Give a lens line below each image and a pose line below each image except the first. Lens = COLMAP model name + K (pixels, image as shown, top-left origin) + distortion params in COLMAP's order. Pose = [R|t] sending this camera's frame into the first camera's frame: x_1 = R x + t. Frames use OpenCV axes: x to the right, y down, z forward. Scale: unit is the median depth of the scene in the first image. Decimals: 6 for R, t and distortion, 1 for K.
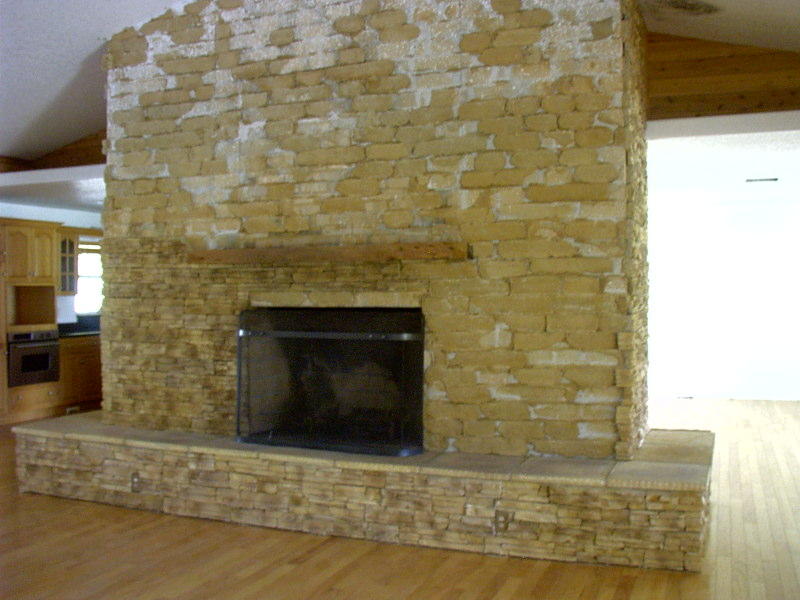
lens RADIAL K [[850.6, 0, 400.0], [0, 850.6, 300.0], [0, 0, 1]] dist [-0.242295, 0.242606]
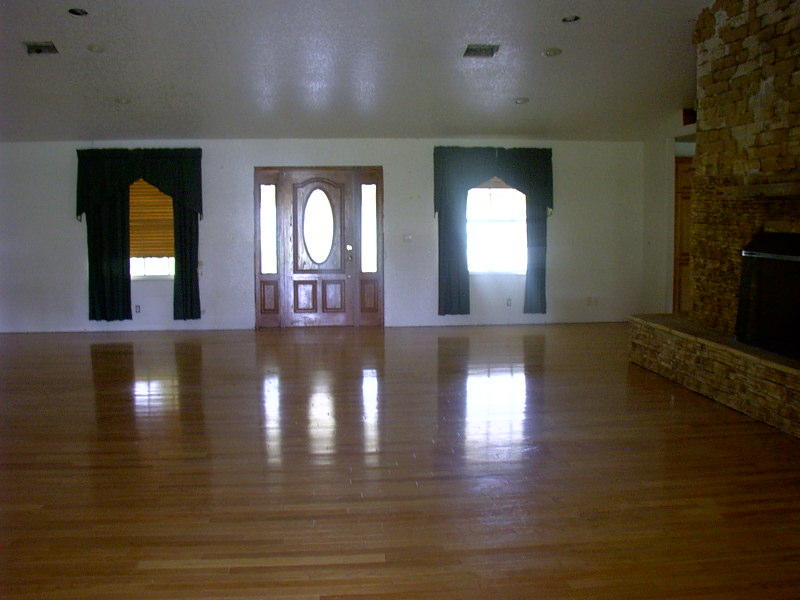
lens RADIAL K [[850.6, 0, 400.0], [0, 850.6, 300.0], [0, 0, 1]] dist [-0.242295, 0.242606]
pose [[0.468075, 0.089070, -0.879189, 0.618633], [-0.008390, 0.995310, 0.096367, -0.004058], [0.883649, -0.037731, 0.466627, -0.014691]]
